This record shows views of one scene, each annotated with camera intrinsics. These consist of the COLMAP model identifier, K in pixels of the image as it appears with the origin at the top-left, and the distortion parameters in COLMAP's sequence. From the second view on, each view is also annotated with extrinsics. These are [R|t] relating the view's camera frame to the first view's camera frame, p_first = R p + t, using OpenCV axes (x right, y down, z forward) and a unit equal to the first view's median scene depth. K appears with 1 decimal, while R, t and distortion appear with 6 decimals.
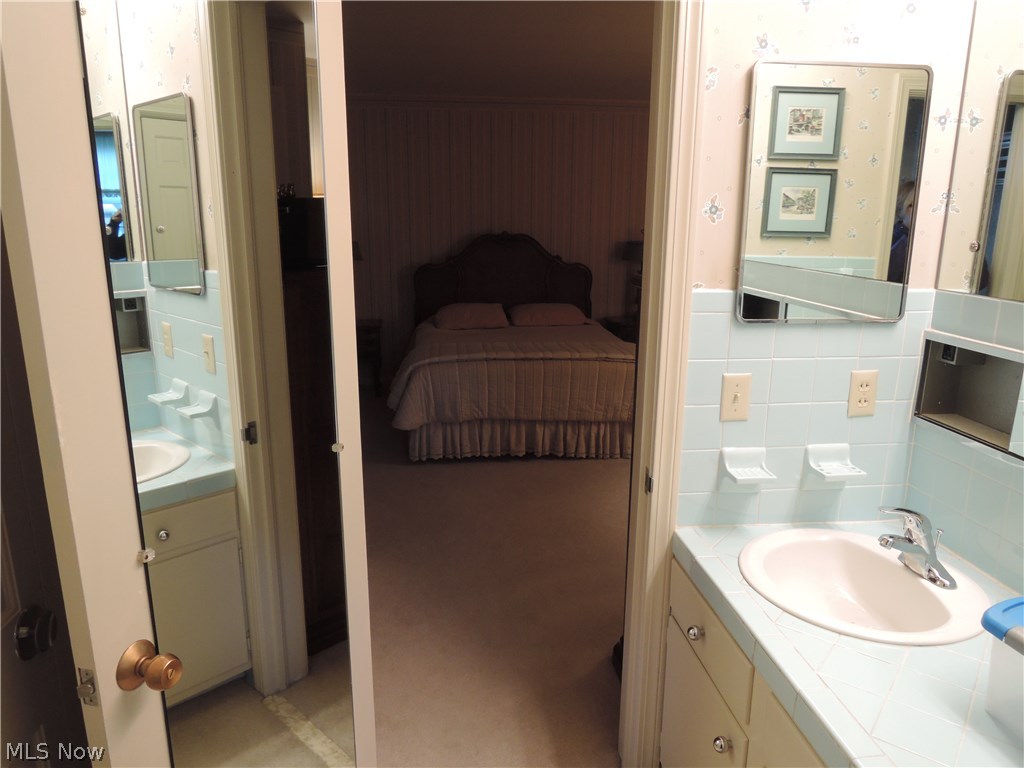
lens RADIAL K [[730.7, 0, 512.0], [0, 730.7, 384.0], [0, 0, 1]] dist [-0.030095, 0.011940]
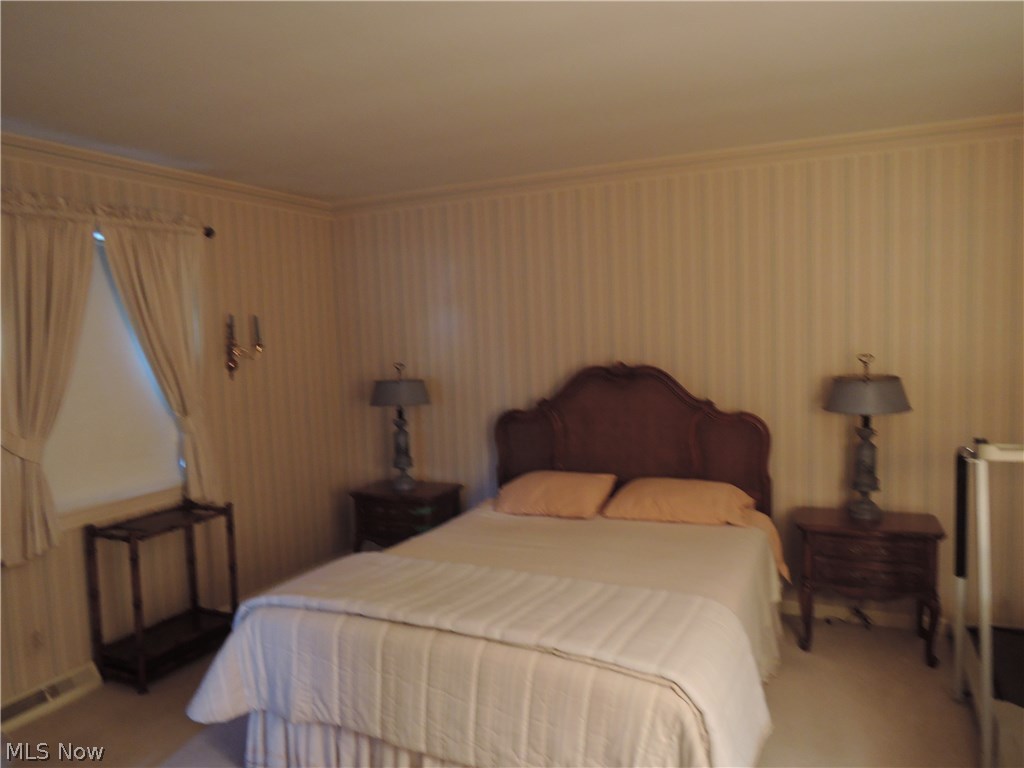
lens RADIAL K [[730.7, 0, 512.0], [0, 730.7, 384.0], [0, 0, 1]] dist [-0.030095, 0.011940]
pose [[0.843260, -0.001496, -0.537504, 0.255709], [-0.079861, 0.988548, -0.128041, -0.101310], [0.531540, 0.150898, 0.833484, 0.421373]]
